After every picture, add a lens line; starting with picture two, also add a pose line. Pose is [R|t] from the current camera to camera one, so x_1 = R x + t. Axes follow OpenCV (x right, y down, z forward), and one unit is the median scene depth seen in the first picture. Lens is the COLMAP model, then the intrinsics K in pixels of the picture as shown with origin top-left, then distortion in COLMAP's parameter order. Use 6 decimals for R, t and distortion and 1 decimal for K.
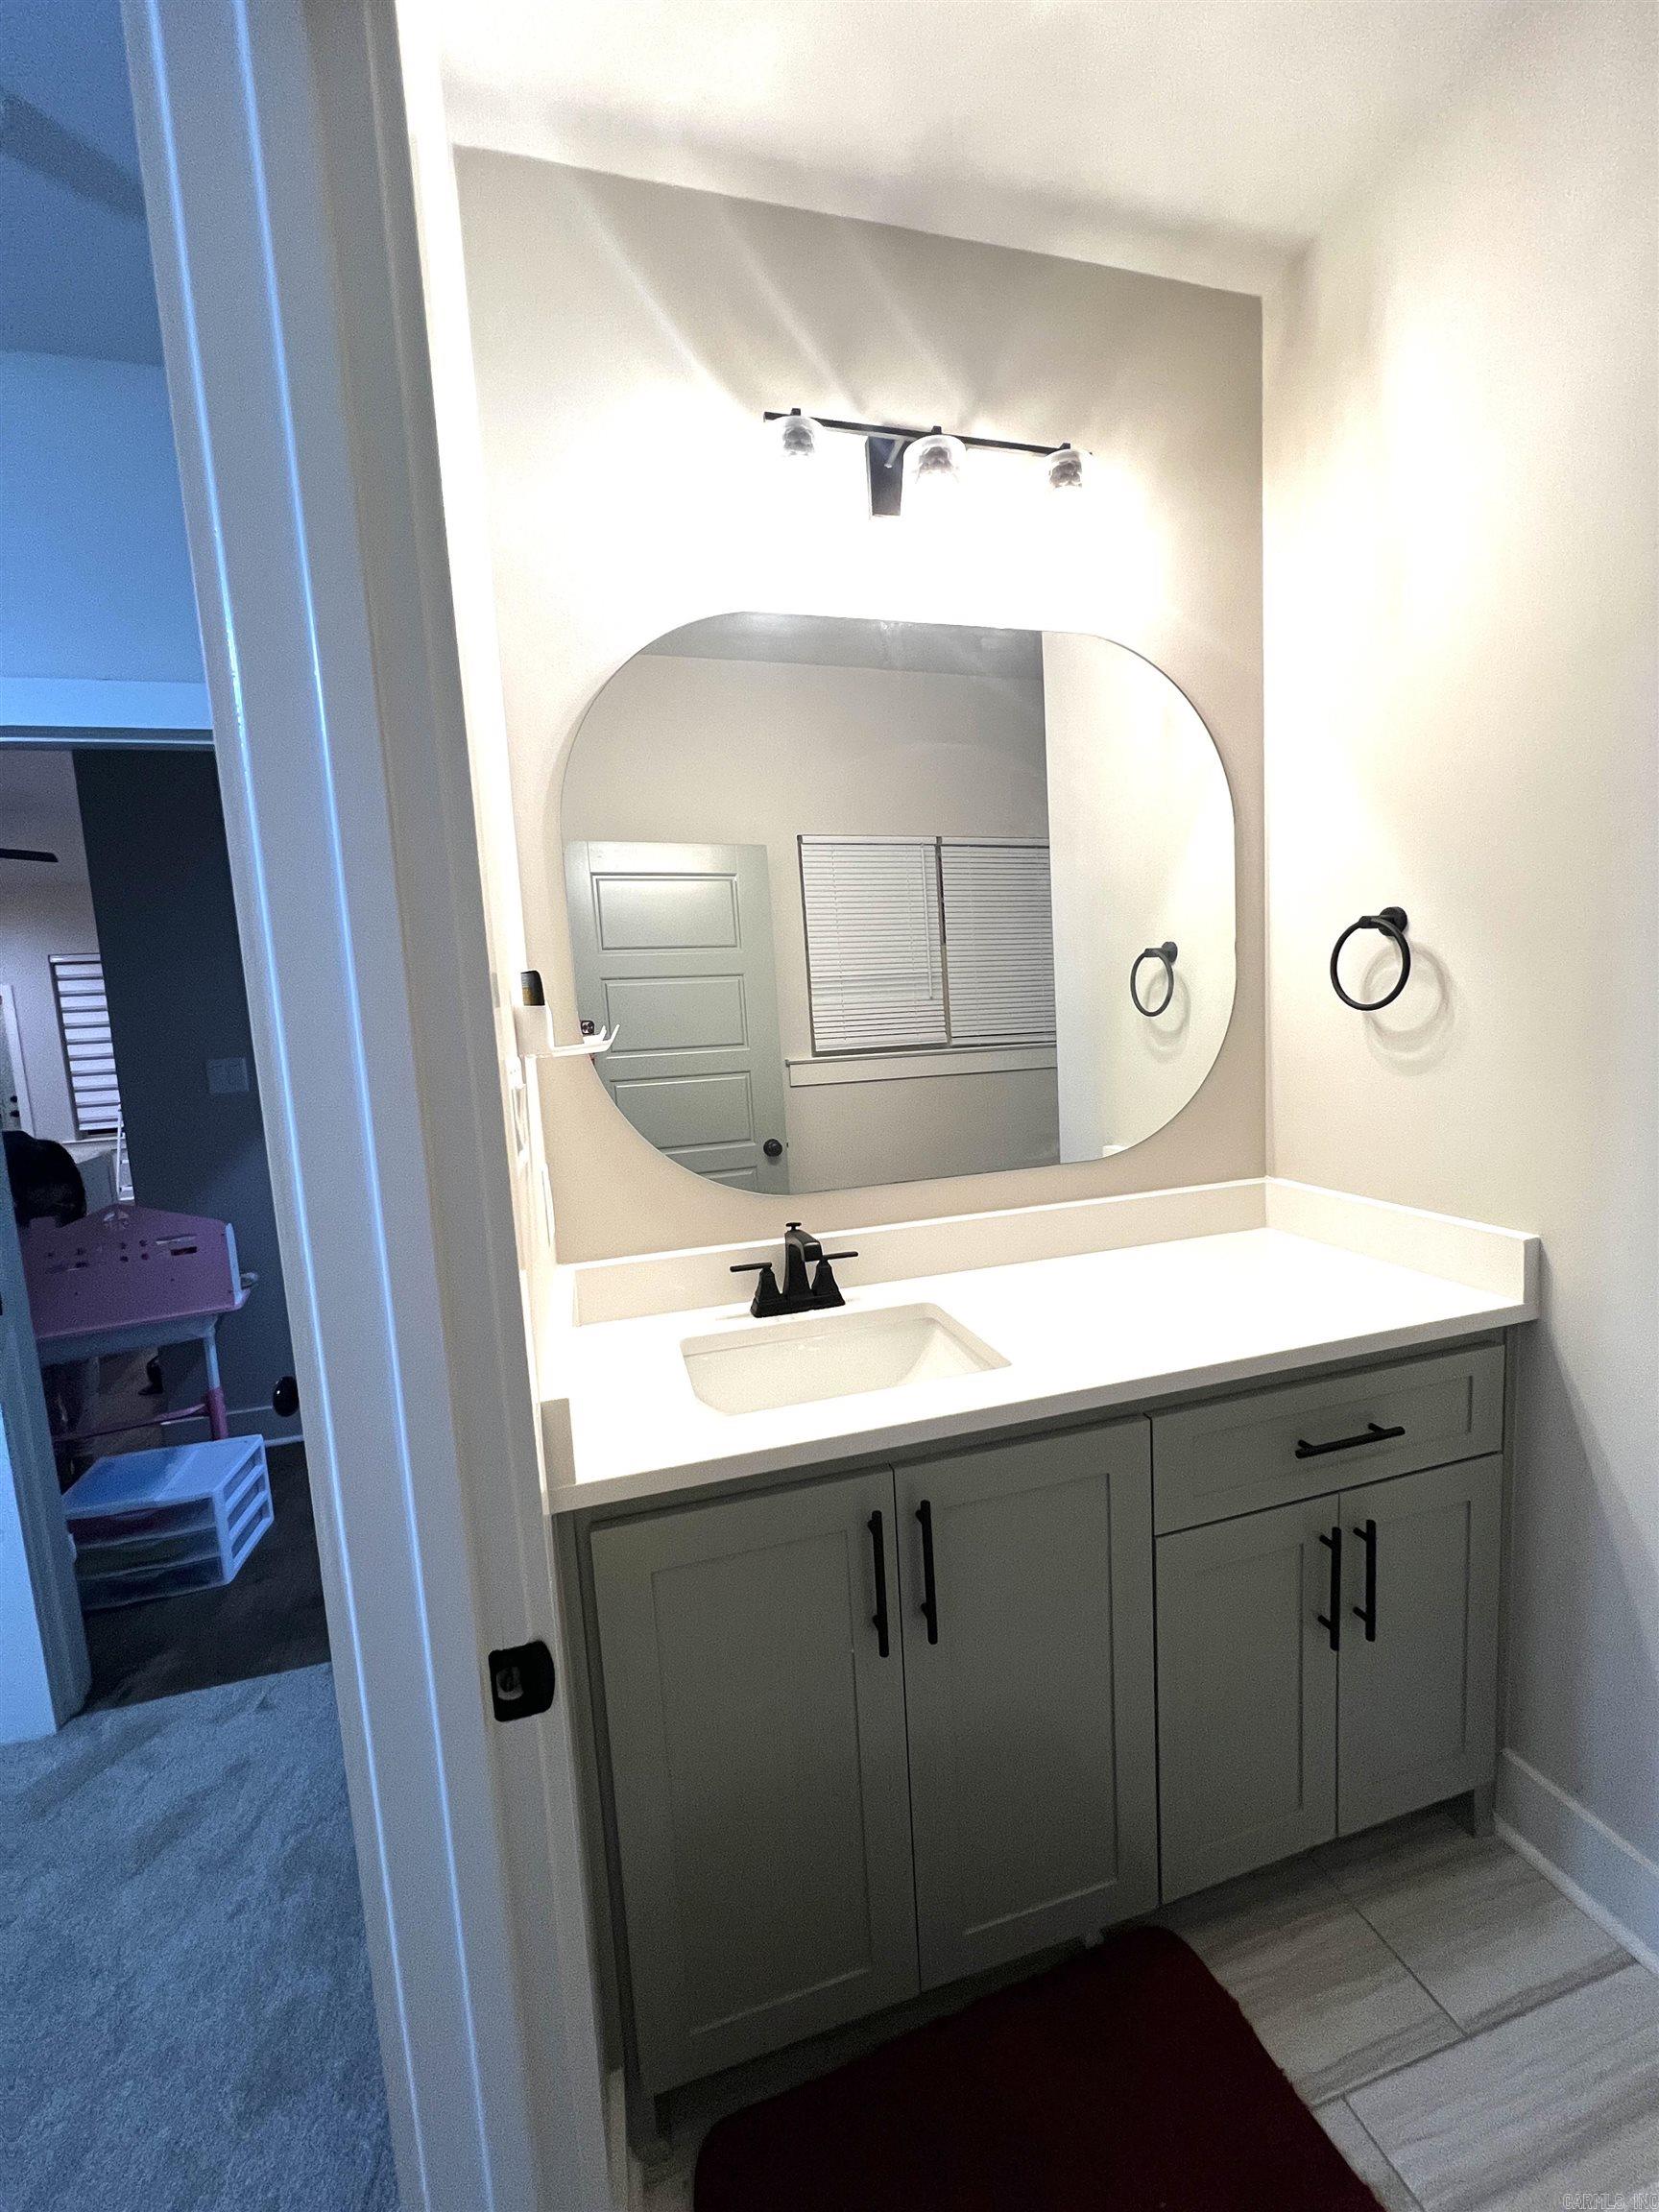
lens RADIAL K [[883.3, 0, 832.2], [0, 883.3, 1114.2], [0, 0, 1]] dist [0.001198, 0.000439]
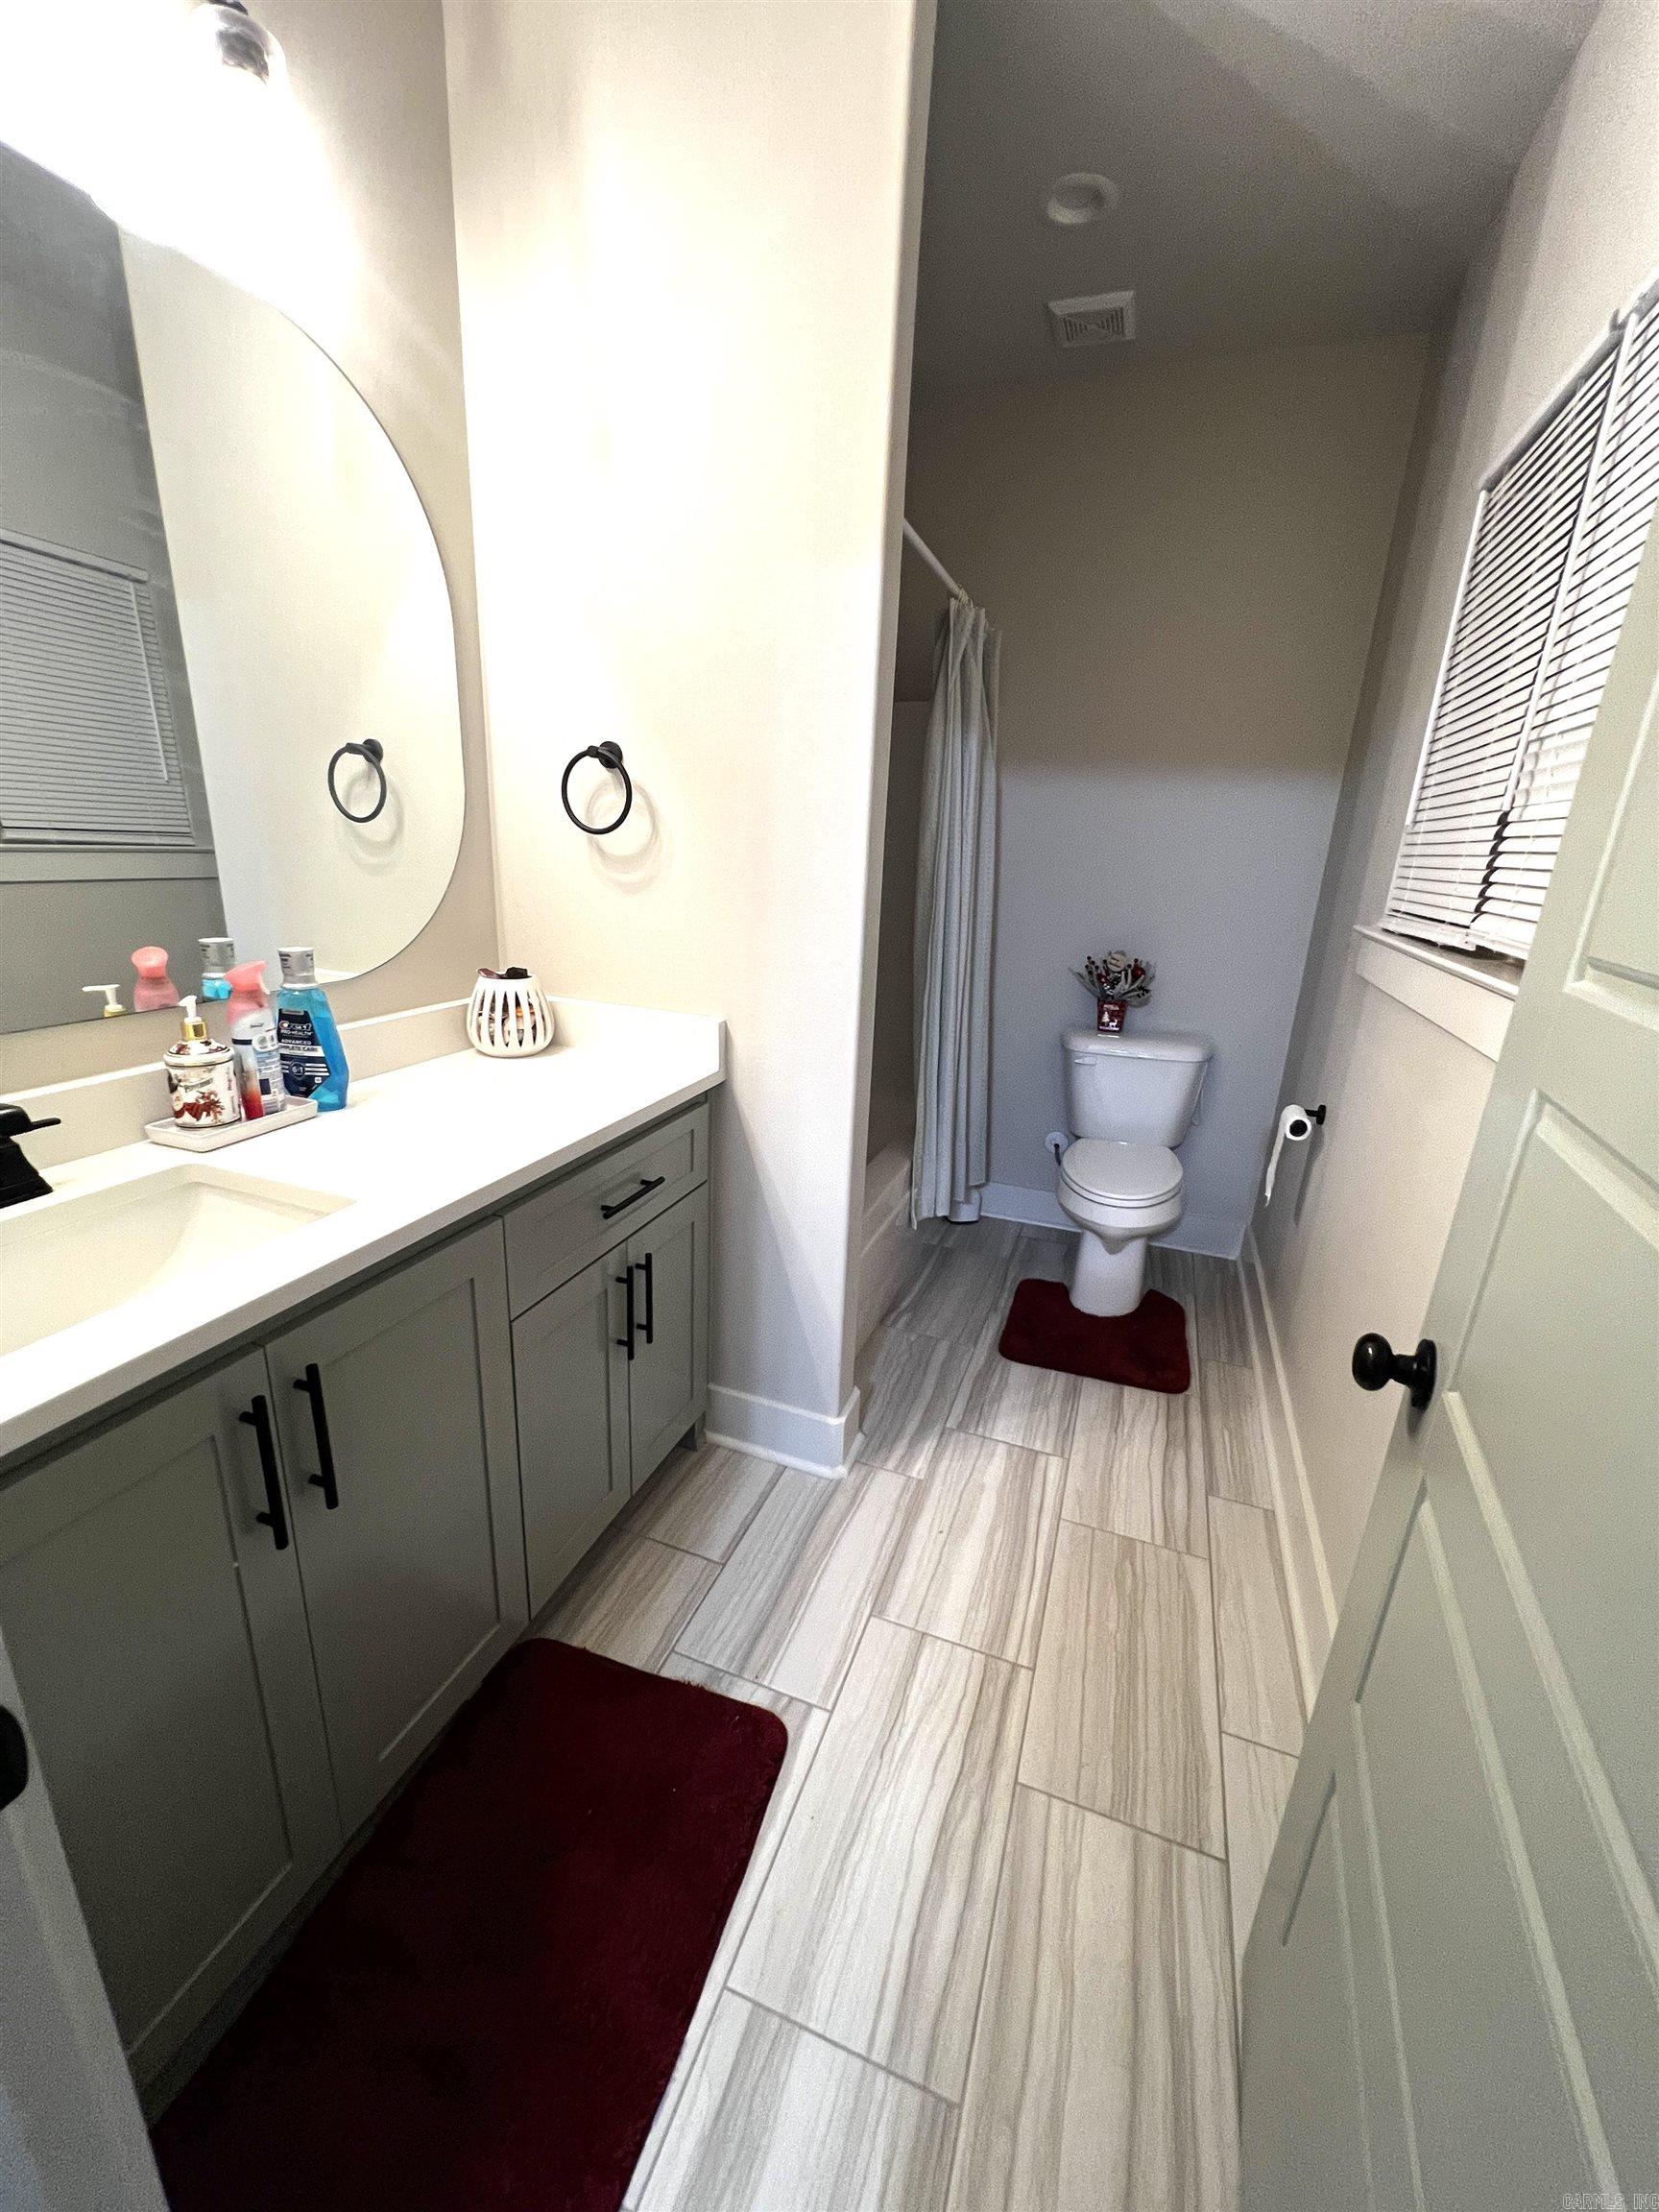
lens RADIAL K [[885.6, 0, 829.4], [0, 885.6, 1111.5], [0, 0, 1]] dist [-0.001082, 0.000379]
pose [[0.582665, -0.158721, 0.797062, -0.201215], [0.009652, 0.982026, 0.188498, 0.023050], [-0.812655, -0.102138, 0.573725, 0.080158]]
